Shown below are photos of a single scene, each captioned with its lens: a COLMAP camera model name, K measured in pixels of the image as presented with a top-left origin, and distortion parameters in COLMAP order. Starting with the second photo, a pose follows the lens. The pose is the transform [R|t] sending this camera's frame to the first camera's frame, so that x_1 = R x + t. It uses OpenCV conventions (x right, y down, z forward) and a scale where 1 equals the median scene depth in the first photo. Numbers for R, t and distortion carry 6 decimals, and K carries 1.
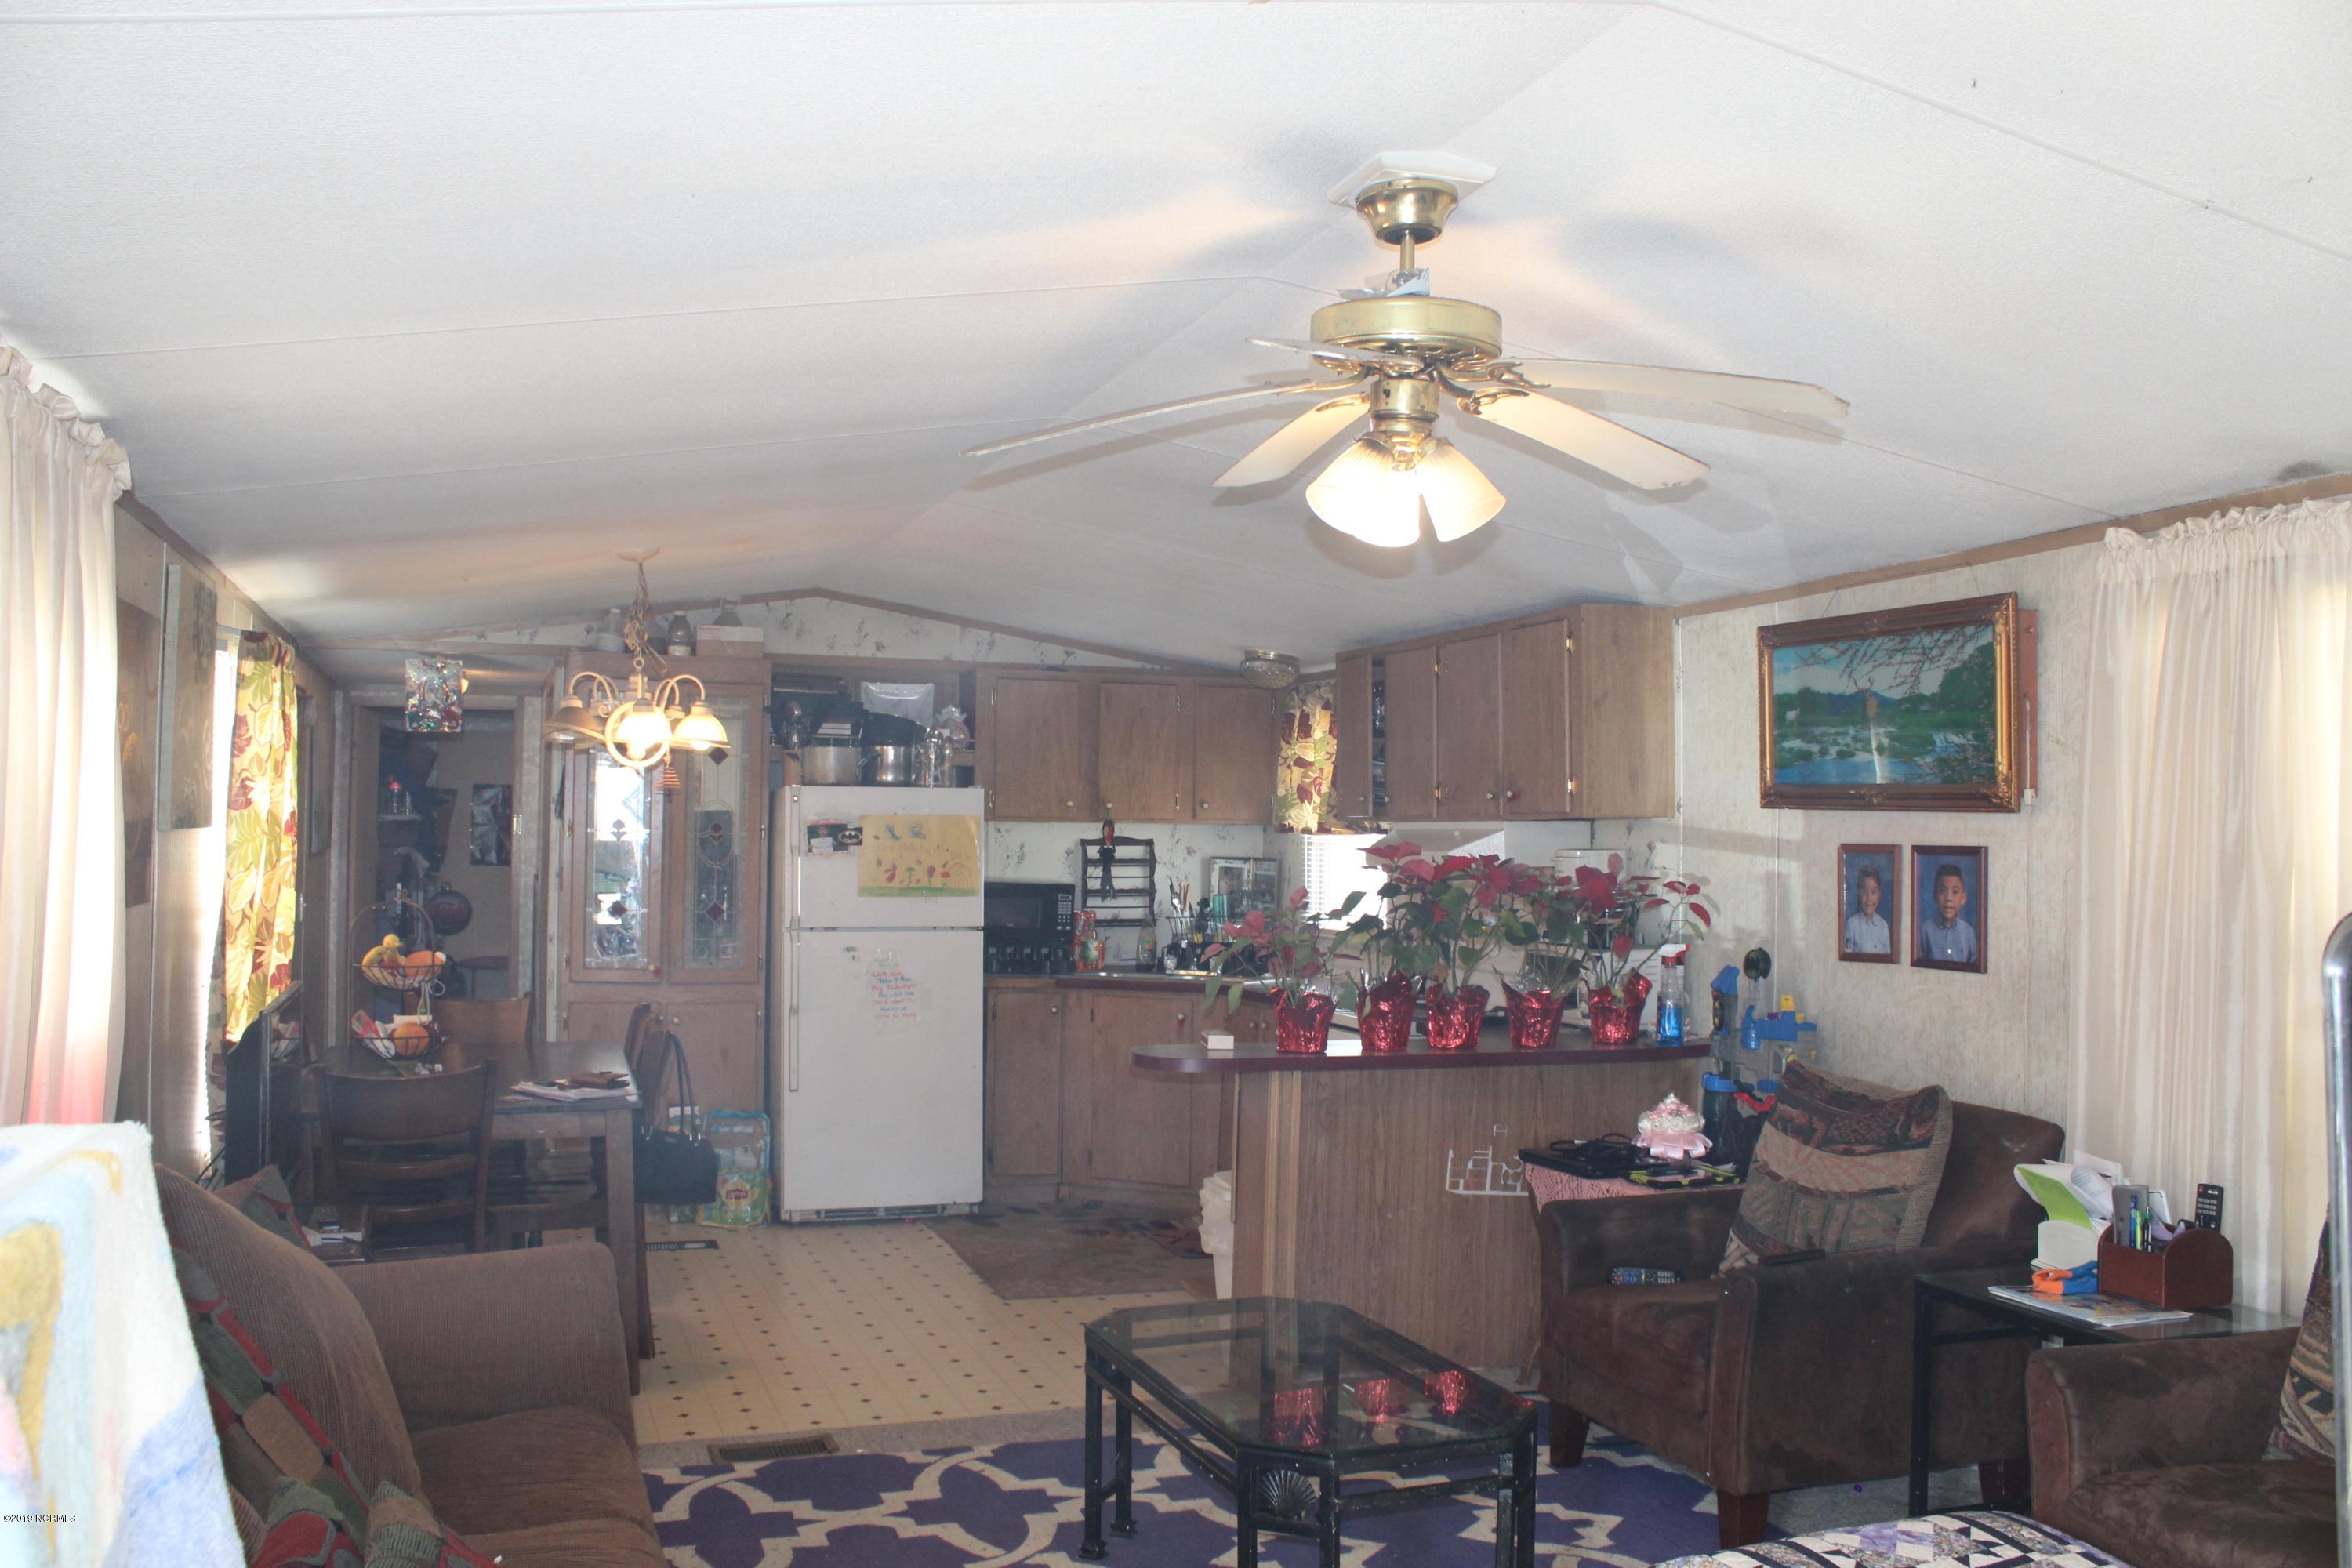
lens RADIAL K [[1984.3, 0, 1176.0], [0, 1984.3, 784.0], [0, 0, 1]] dist [-0.111470, 0.004473]
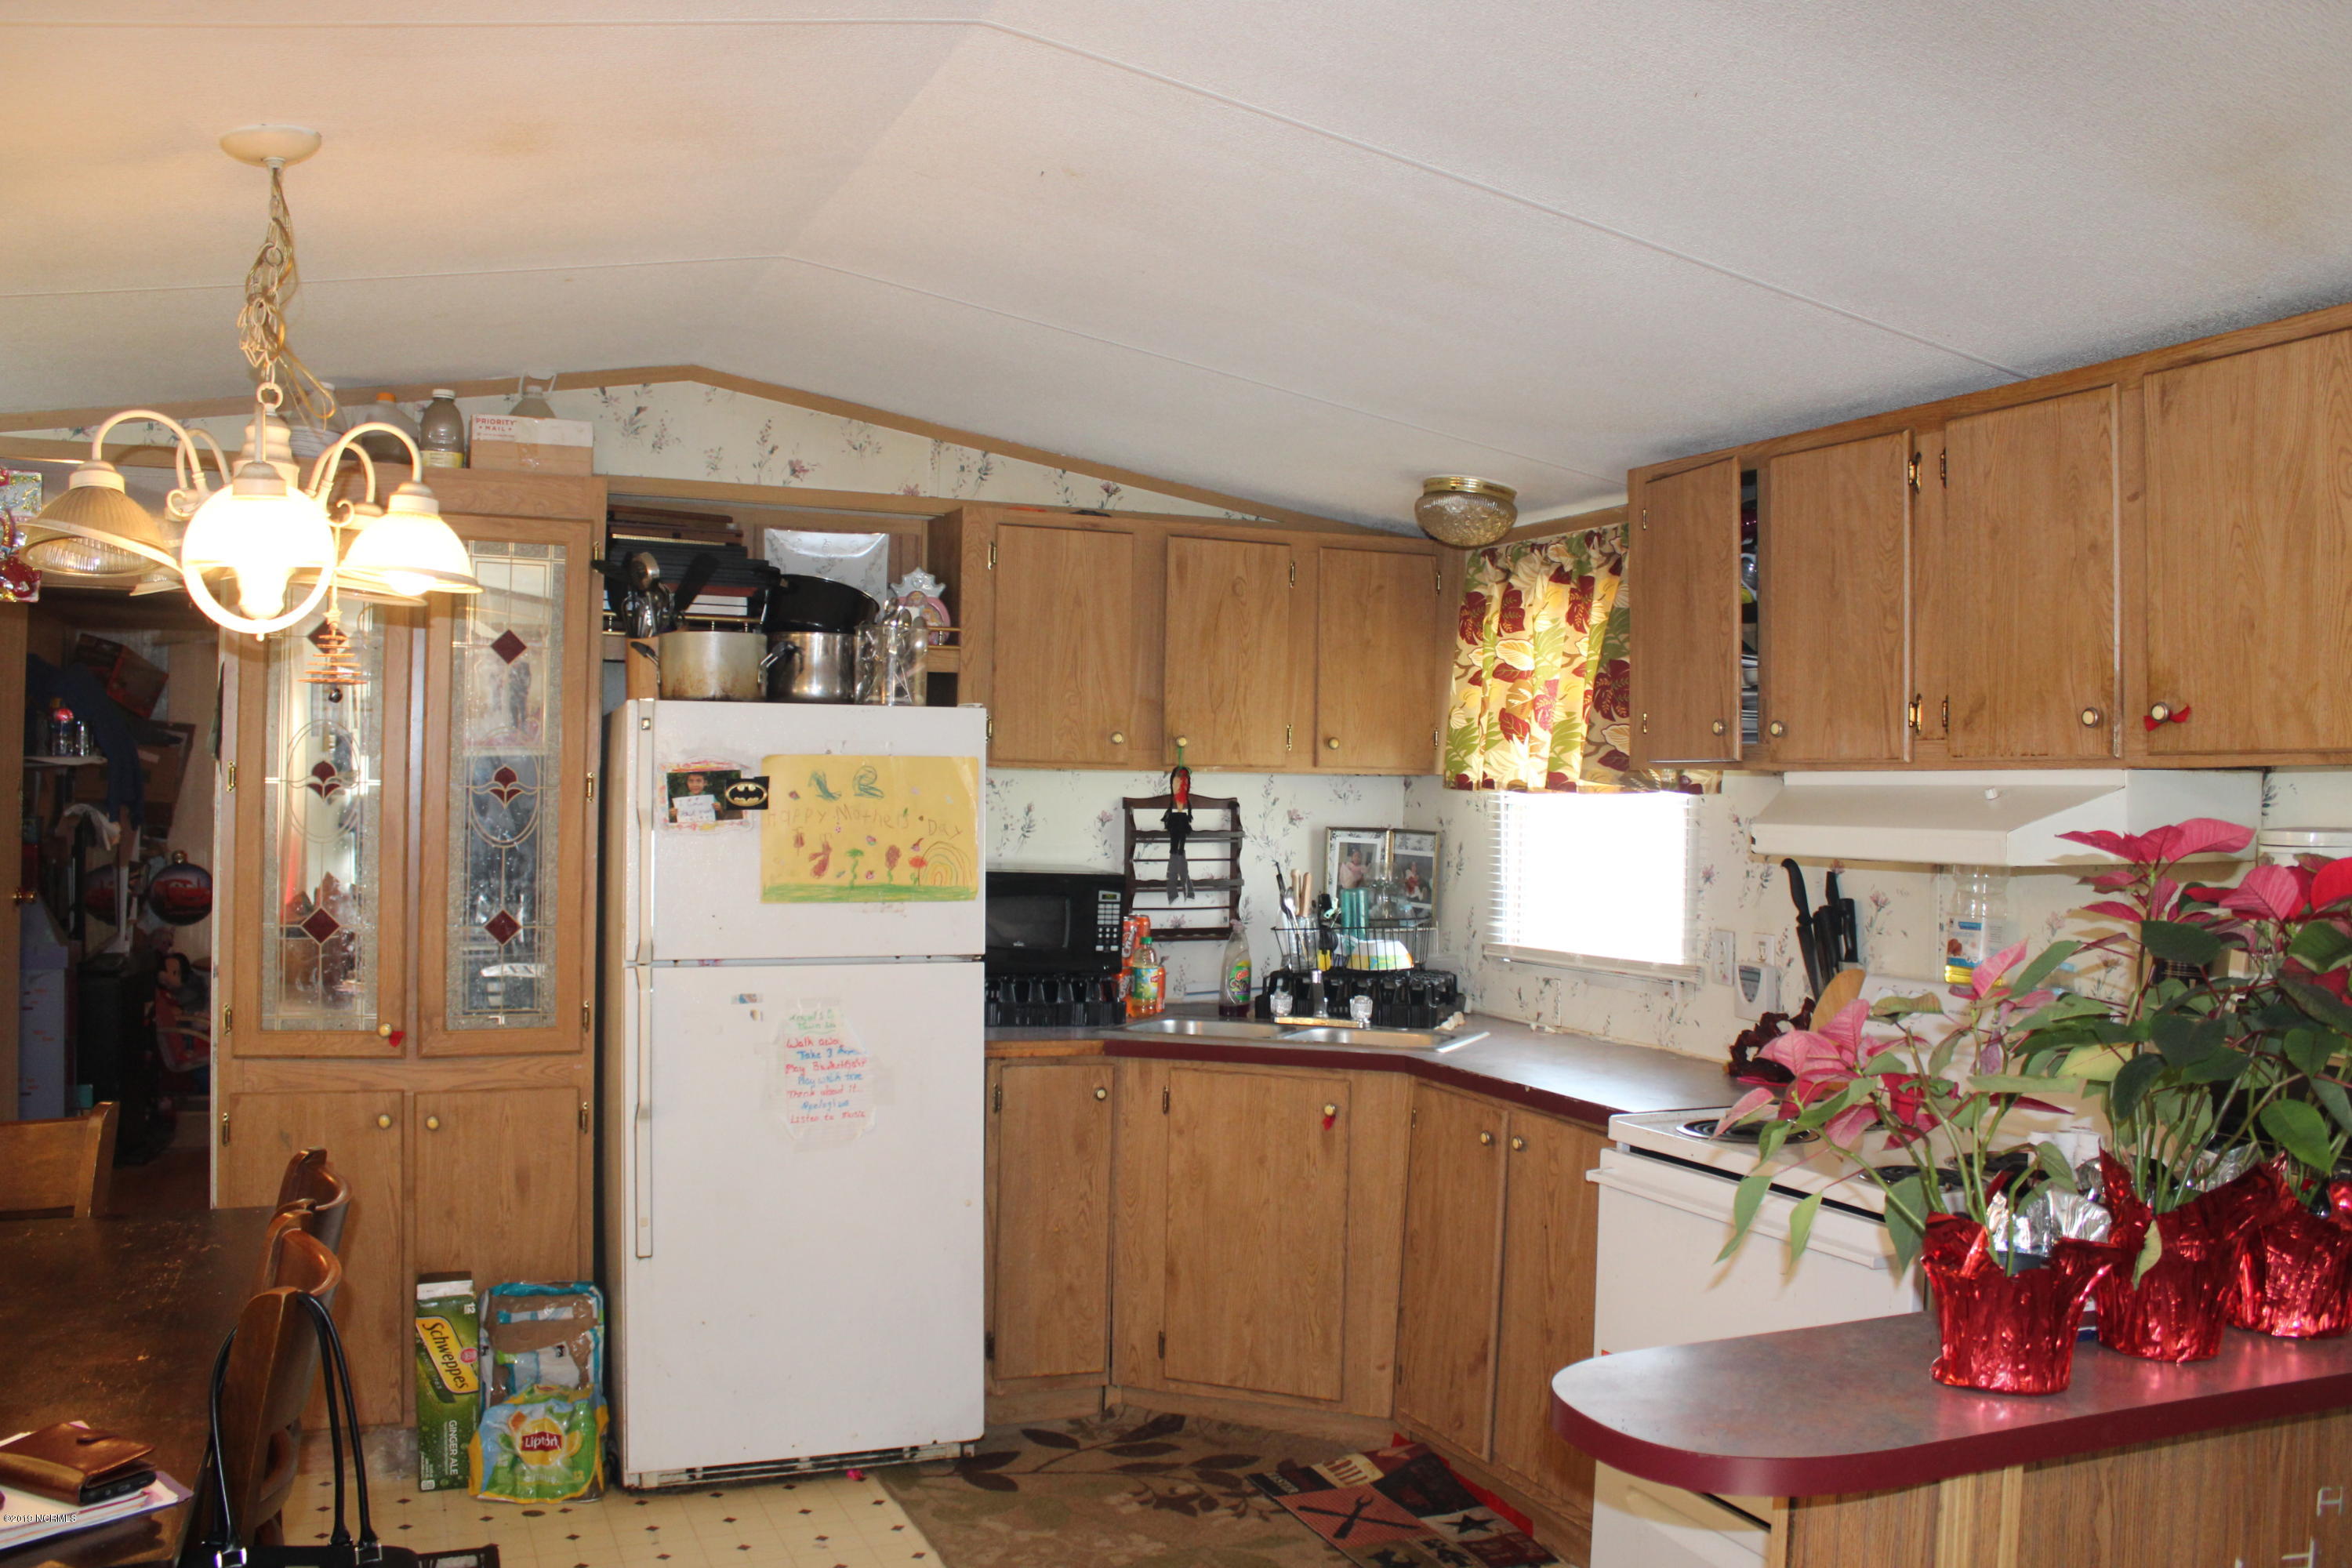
lens RADIAL K [[1984.3, 0, 1176.0], [0, 1984.3, 784.0], [0, 0, 1]] dist [-0.111470, 0.004473]
pose [[0.998392, 0.004802, 0.056487, -0.072941], [-0.006132, 0.999708, 0.023390, 0.009925], [-0.056358, -0.023698, 0.998129, 0.425092]]
